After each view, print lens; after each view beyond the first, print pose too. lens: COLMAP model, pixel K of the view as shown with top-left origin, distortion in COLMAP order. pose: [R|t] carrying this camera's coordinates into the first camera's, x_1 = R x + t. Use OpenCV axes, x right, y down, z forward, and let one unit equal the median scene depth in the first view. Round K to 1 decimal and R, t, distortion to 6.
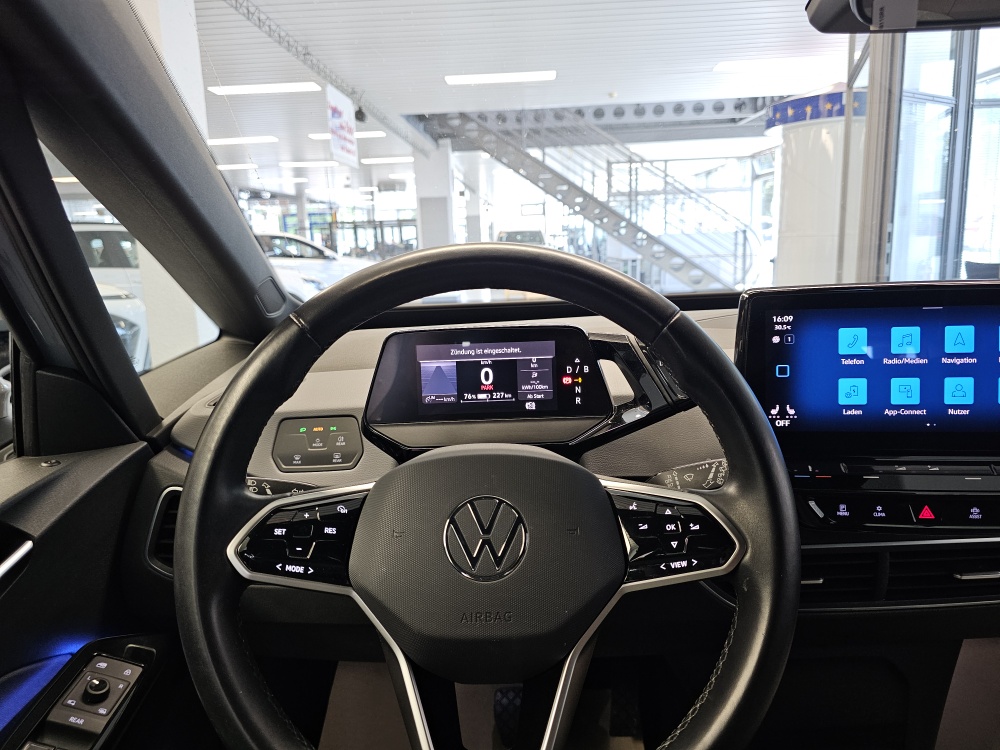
lens RADIAL K [[680.4, 0, 503.4], [0, 680.4, 366.7], [0, 0, 1]] dist [0.039785, -0.050215]
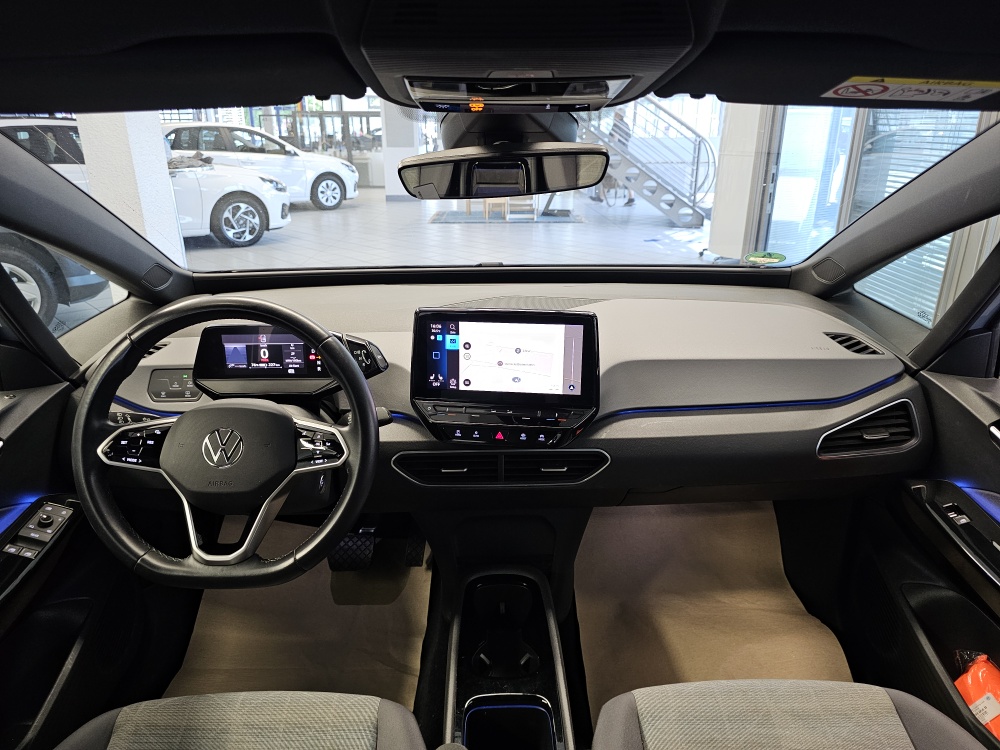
lens RADIAL K [[669.9, 0, 497.7], [0, 669.9, 375.2], [0, 0, 1]] dist [0.053676, -0.059992]
pose [[0.999170, 0.025427, 0.031818, 0.512510], [-0.030323, 0.985935, 0.164353, -0.230666], [-0.027192, -0.165181, 0.985888, -0.708859]]
